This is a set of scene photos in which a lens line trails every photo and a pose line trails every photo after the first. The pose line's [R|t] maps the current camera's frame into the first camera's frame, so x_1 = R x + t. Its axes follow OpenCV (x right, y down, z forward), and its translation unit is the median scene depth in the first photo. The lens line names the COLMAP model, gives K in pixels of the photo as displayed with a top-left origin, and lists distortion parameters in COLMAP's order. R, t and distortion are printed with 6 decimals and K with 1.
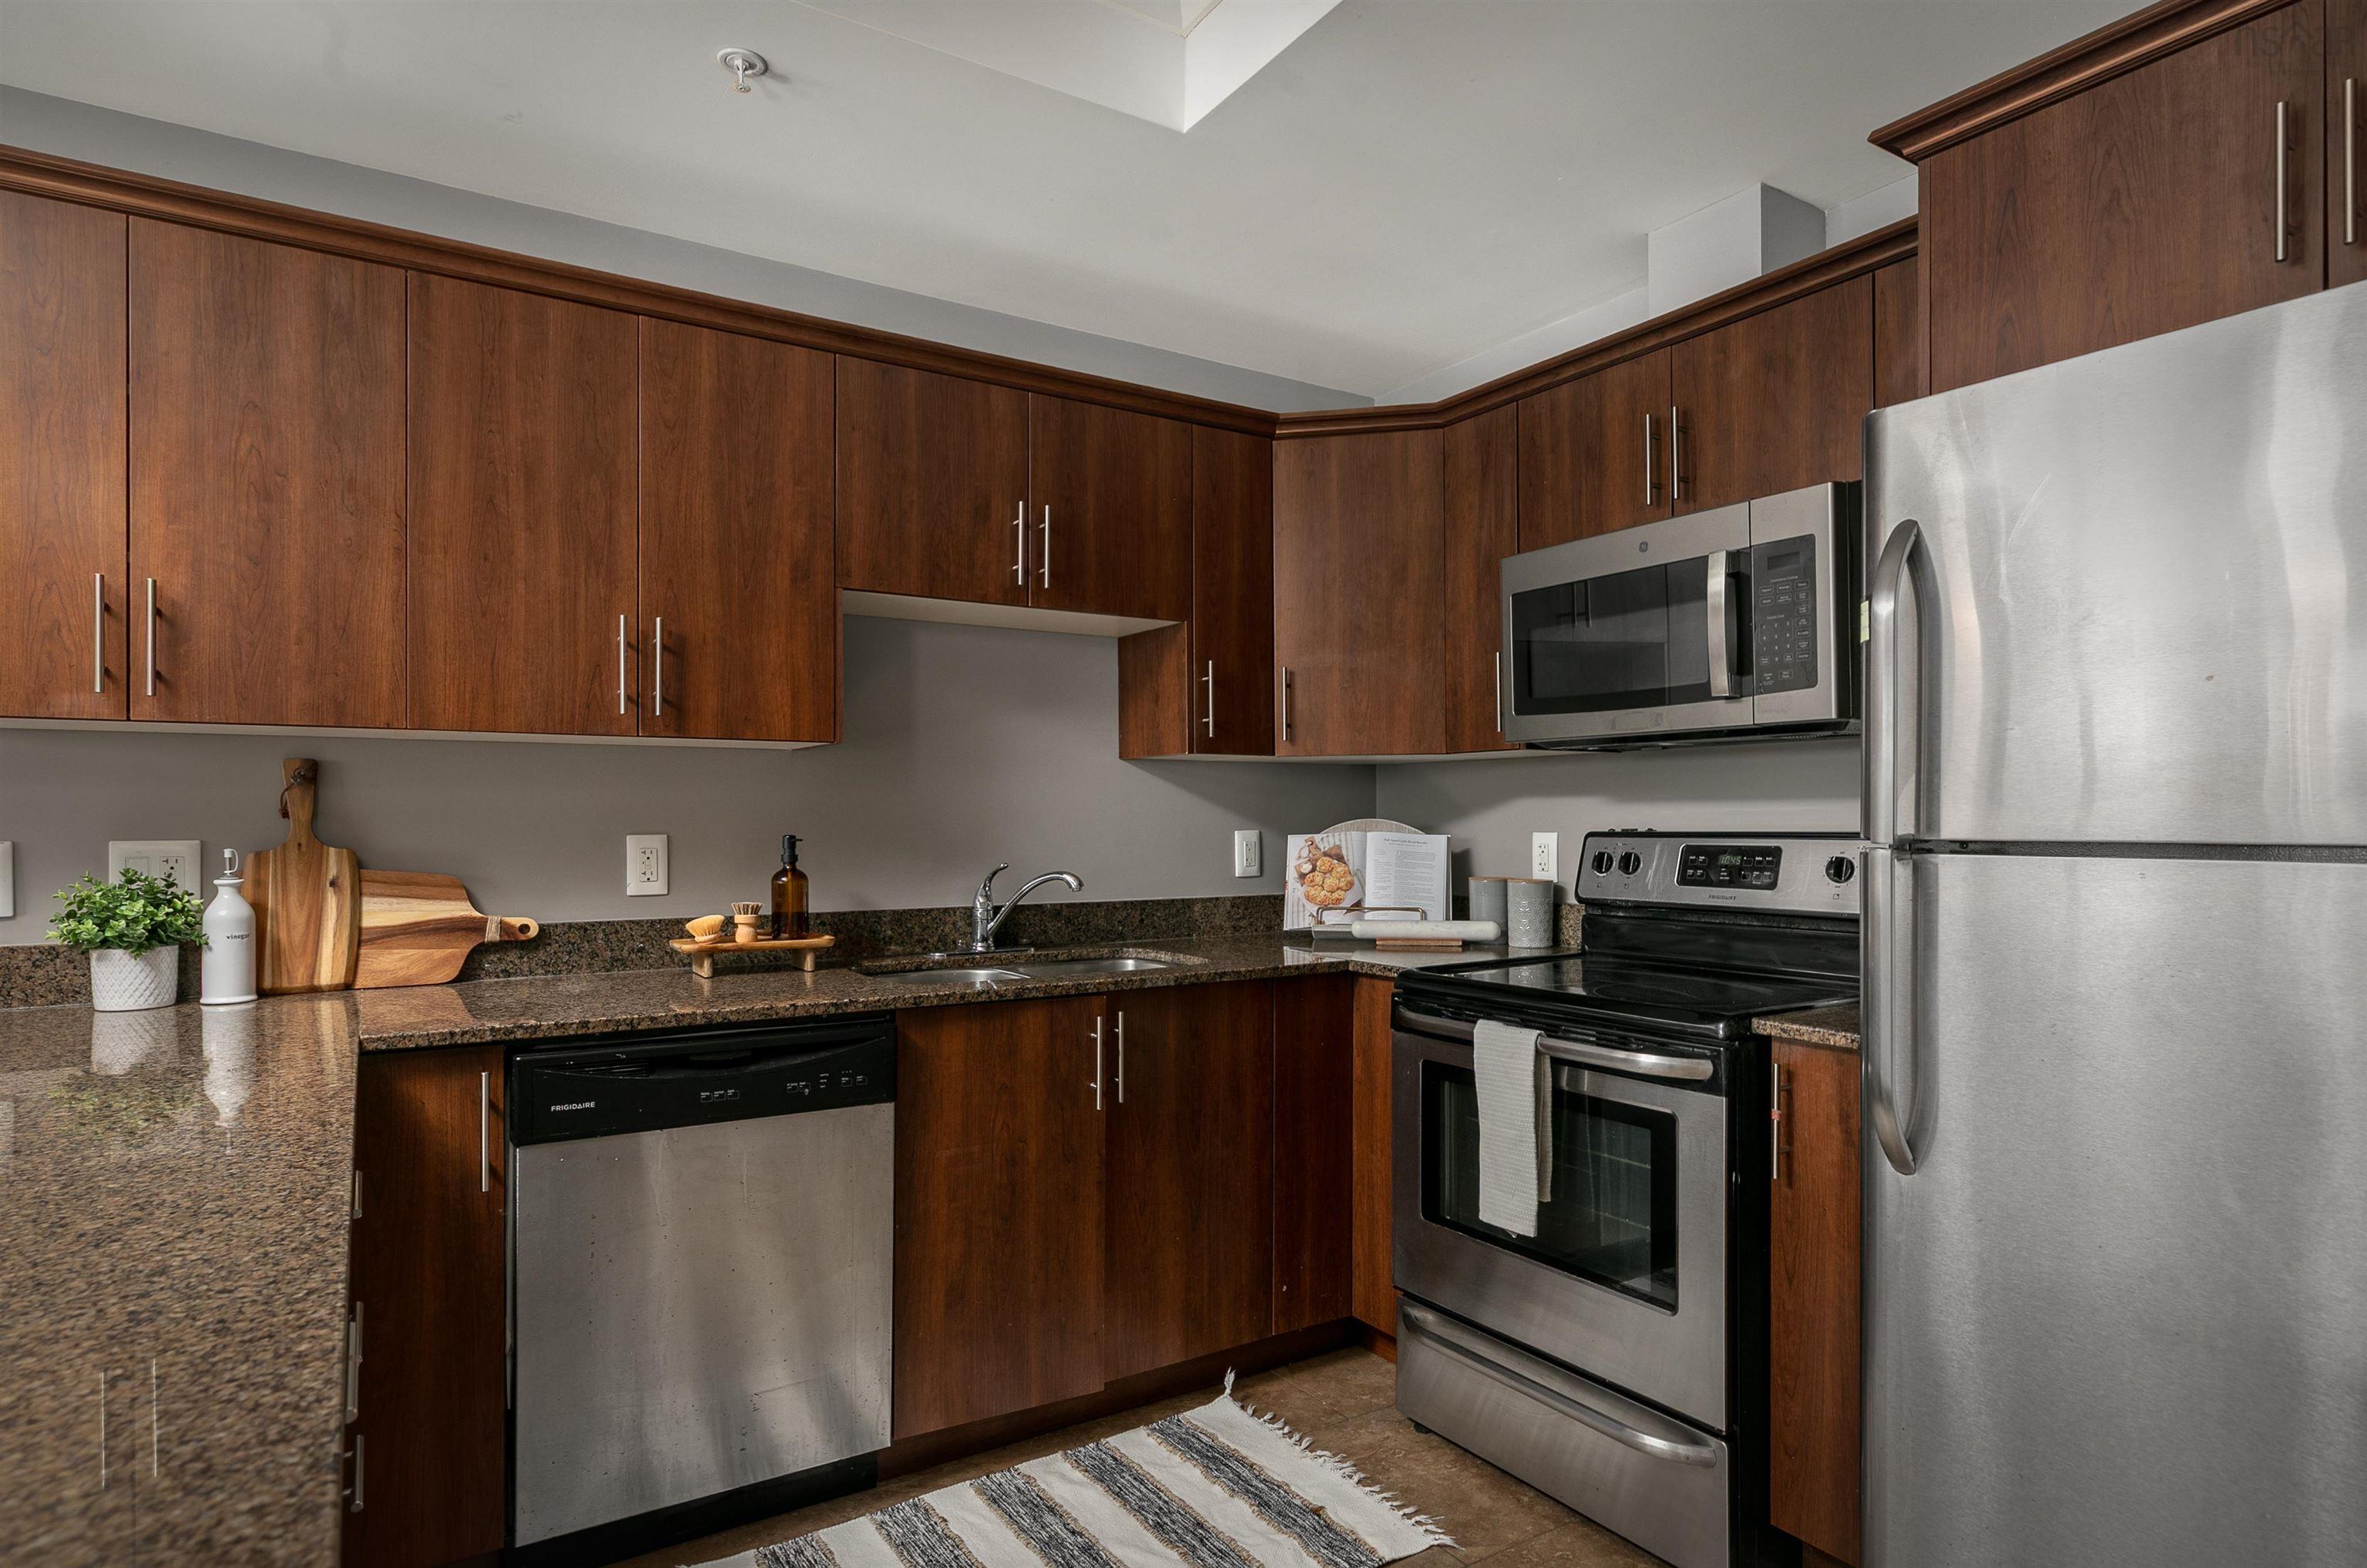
lens RADIAL K [[1299.0, 0, 1187.2], [0, 1299.0, 820.6], [0, 0, 1]] dist [-0.001726, 0.000509]
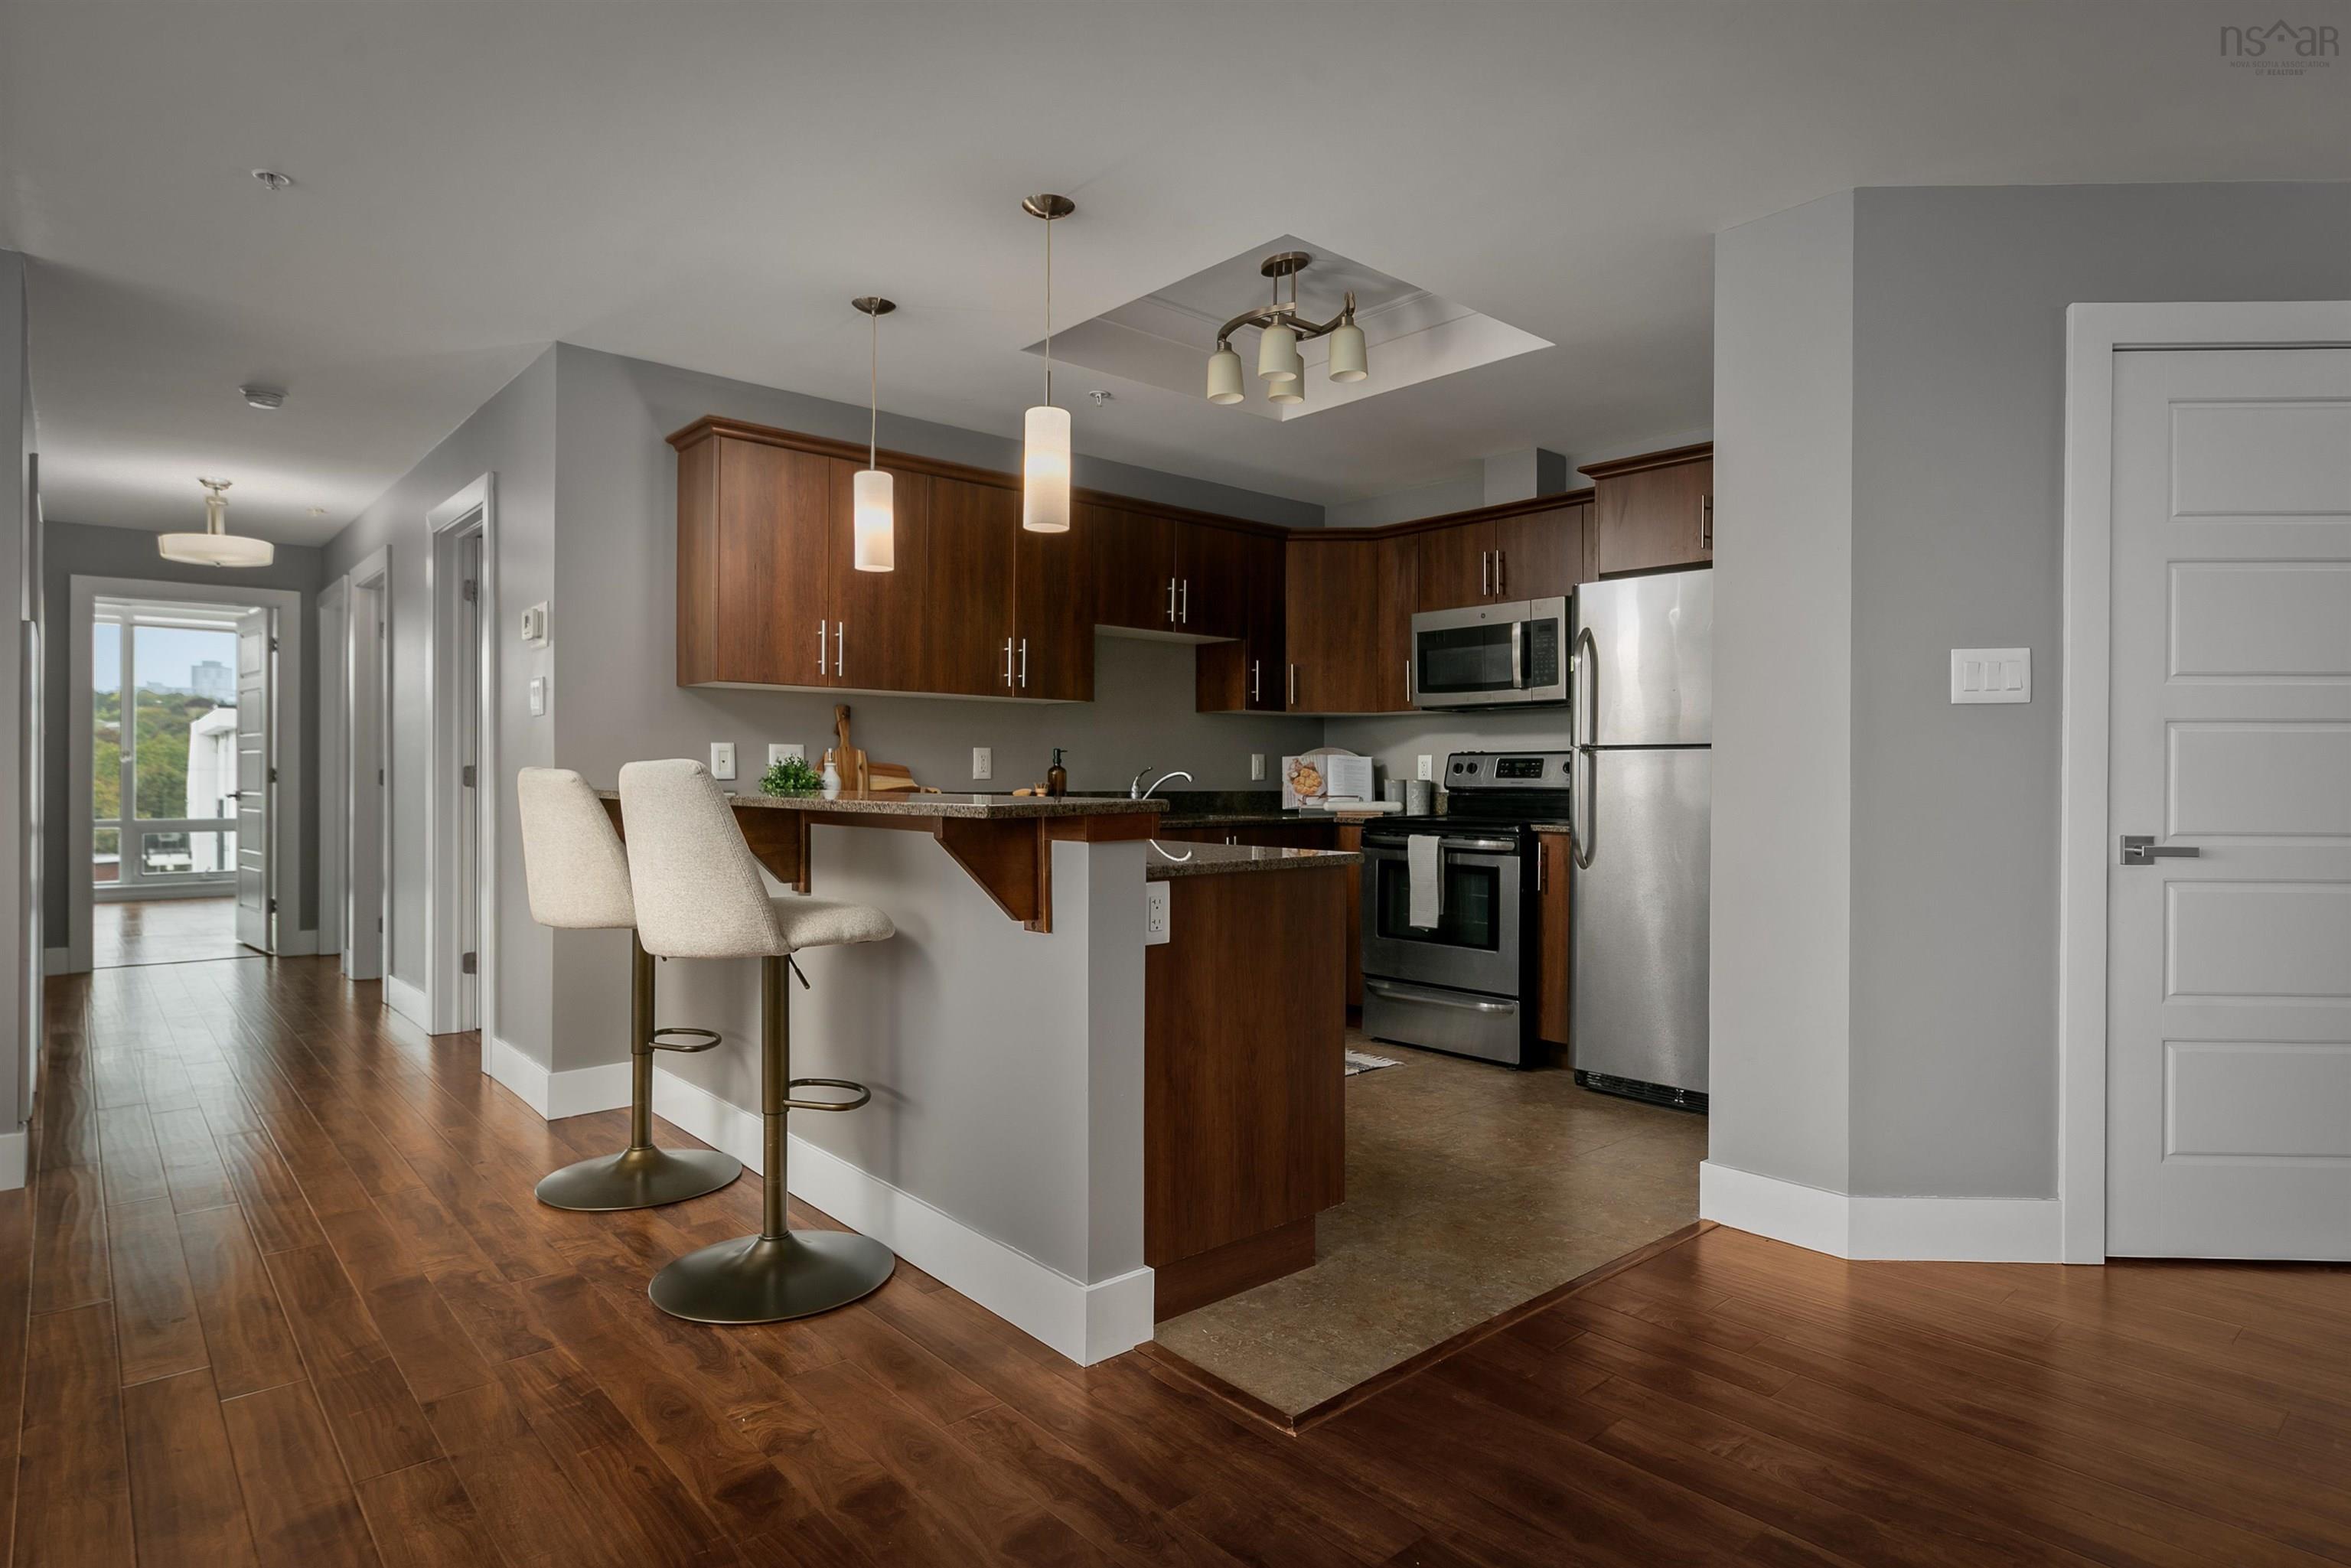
lens RADIAL K [[1276.3, 0, 1177.9], [0, 1276.3, 780.0], [0, 0, 1]] dist [0.001840, 0.000003]
pose [[0.989613, 0.008249, 0.143519, -0.431736], [-0.008370, 0.999965, 0.000234, 0.060126], [-0.143513, -0.001433, 0.989647, -0.975374]]
